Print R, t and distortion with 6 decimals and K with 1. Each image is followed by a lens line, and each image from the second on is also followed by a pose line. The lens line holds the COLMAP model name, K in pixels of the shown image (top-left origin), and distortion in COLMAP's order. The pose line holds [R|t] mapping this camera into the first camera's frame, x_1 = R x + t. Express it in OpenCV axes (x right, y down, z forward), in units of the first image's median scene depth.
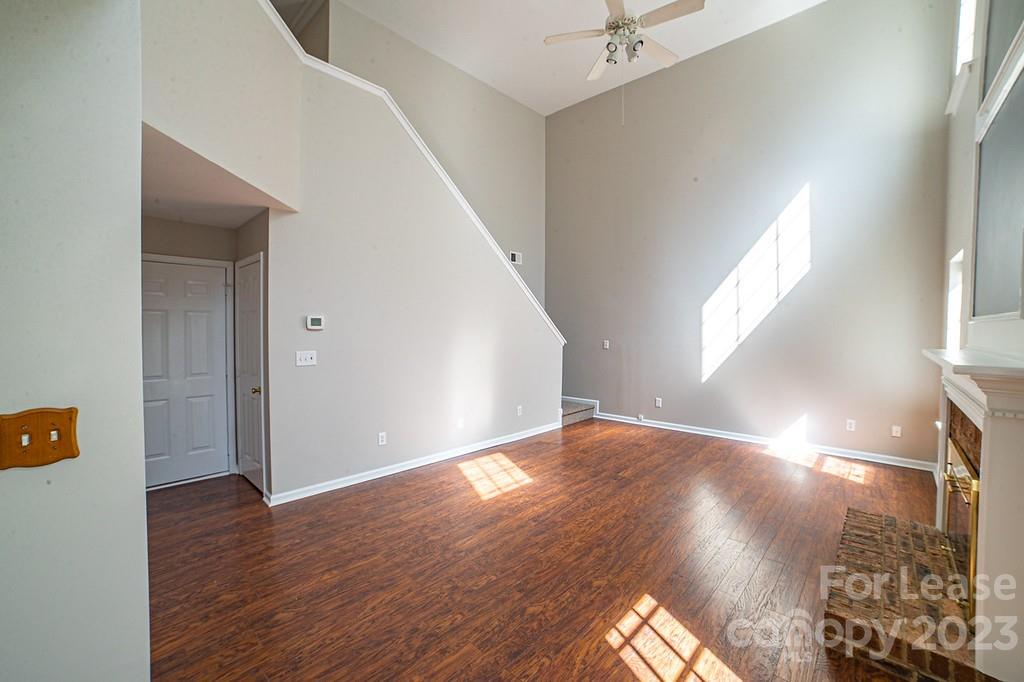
lens RADIAL K [[399.5, 0, 512.2], [0, 399.5, 336.8], [0, 0, 1]] dist [-0.079937, 0.035821]
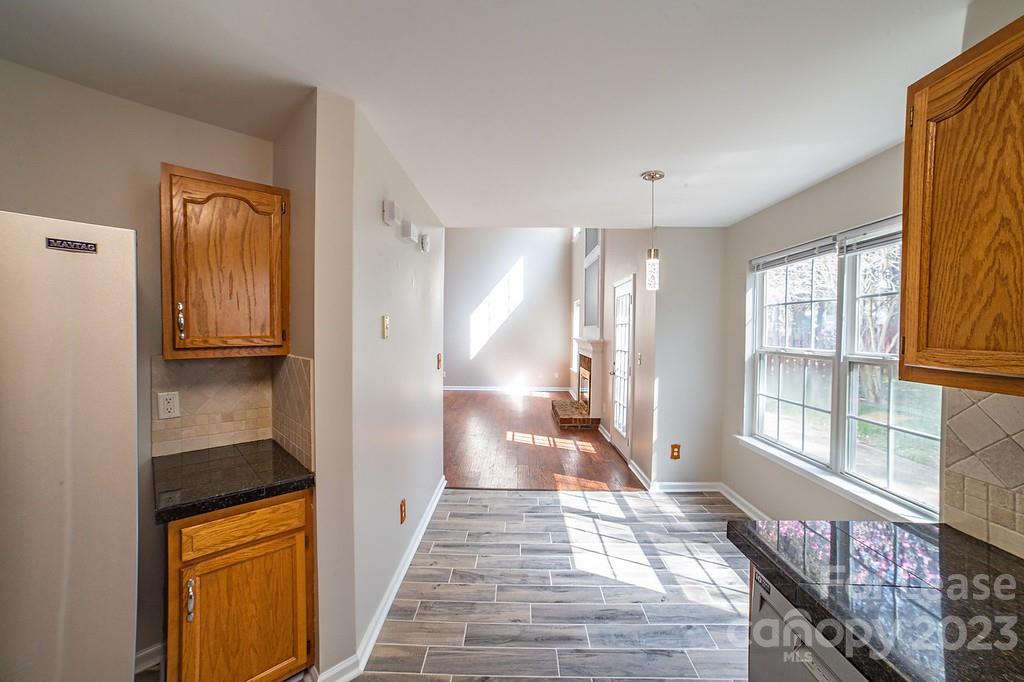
lens RADIAL K [[399.5, 0, 512.2], [0, 399.5, 336.8], [0, 0, 1]] dist [-0.079937, 0.035821]
pose [[0.727221, -0.011701, 0.686304, -0.857632], [0.007850, 0.999931, 0.008729, 0.003536], [-0.686358, -0.000960, 0.727263, -0.562824]]
